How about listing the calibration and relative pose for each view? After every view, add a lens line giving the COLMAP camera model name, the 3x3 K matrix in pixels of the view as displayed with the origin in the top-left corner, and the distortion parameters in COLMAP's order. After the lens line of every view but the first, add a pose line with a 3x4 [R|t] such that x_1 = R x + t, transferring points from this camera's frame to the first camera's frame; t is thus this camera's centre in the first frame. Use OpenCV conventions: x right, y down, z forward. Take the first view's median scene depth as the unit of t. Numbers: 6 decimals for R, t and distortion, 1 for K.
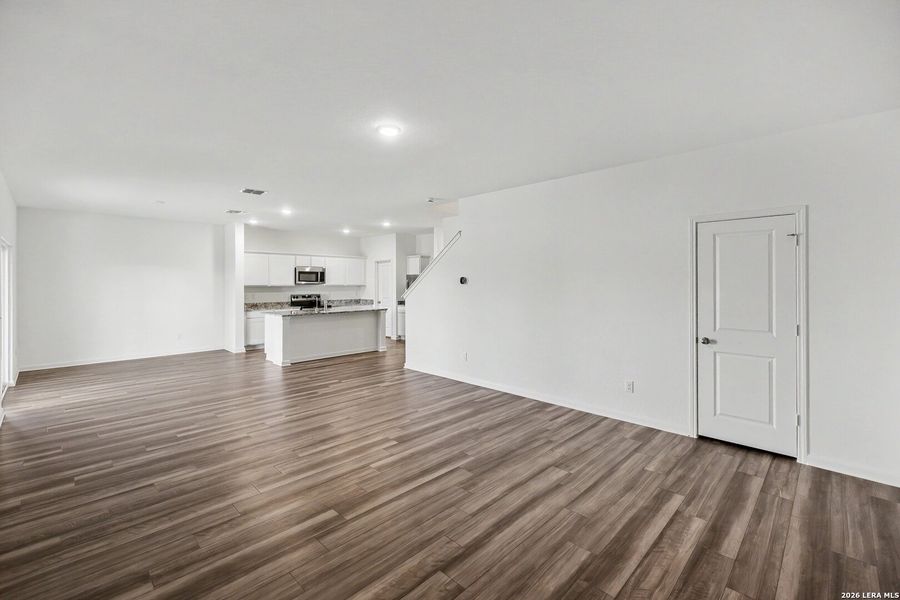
lens RADIAL K [[392.7, 0, 449.1], [0, 392.7, 283.0], [0, 0, 1]] dist [-0.000098, -0.000006]
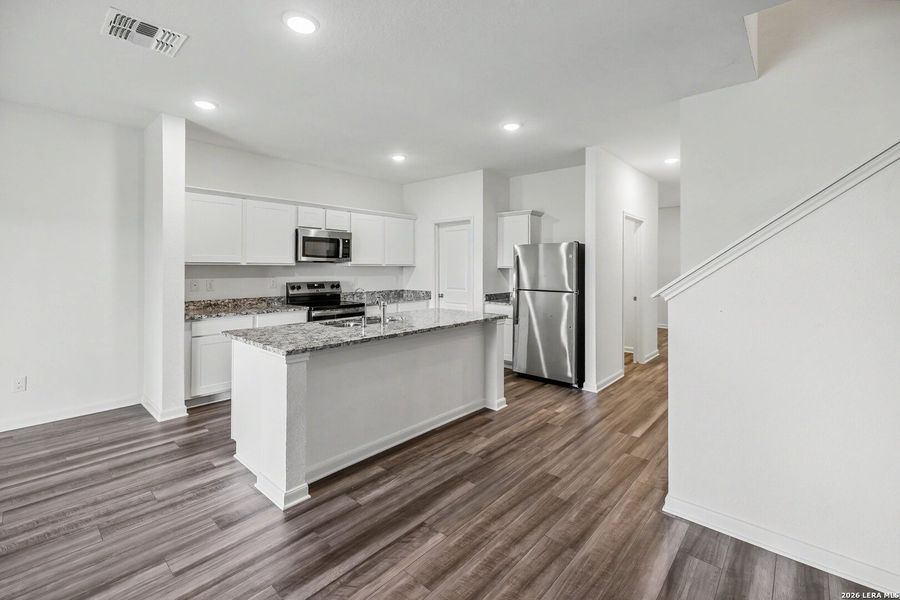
lens RADIAL K [[397.9, 0, 448.0], [0, 397.9, 268.1], [0, 0, 1]] dist [-0.003034, -0.000387]
pose [[0.998683, 0.005832, 0.050980, -0.219627], [-0.006000, 0.999977, 0.003151, 0.007924], [-0.050960, -0.003453, 0.998695, 0.474100]]
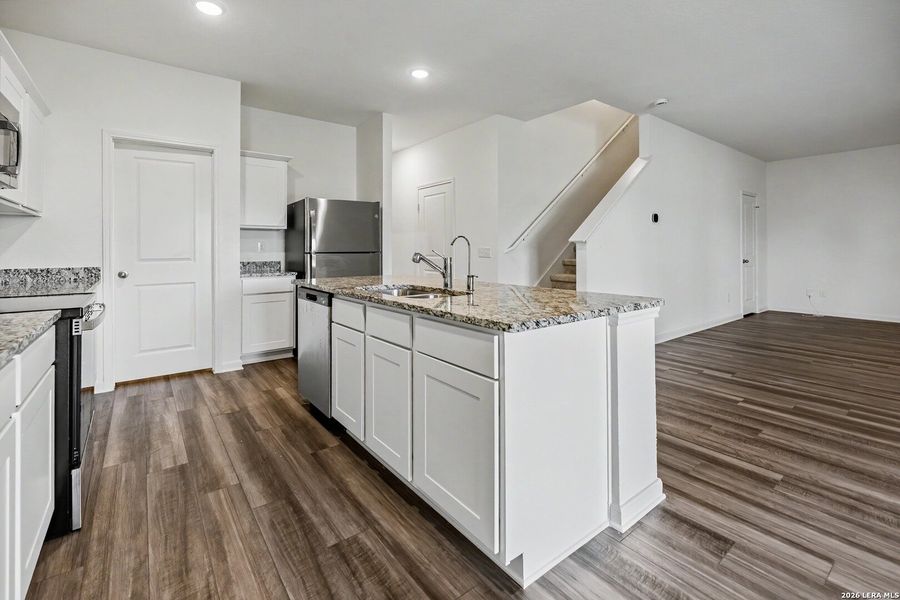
lens RADIAL K [[401.6, 0, 451.1], [0, 401.6, 250.1], [0, 0, 1]] dist [-0.001066, -0.000177]
pose [[0.127788, 0.001984, 0.991800, -0.505381], [0.000733, 0.999998, -0.002094, 0.034390], [-0.991801, 0.000995, 0.127786, 0.787825]]
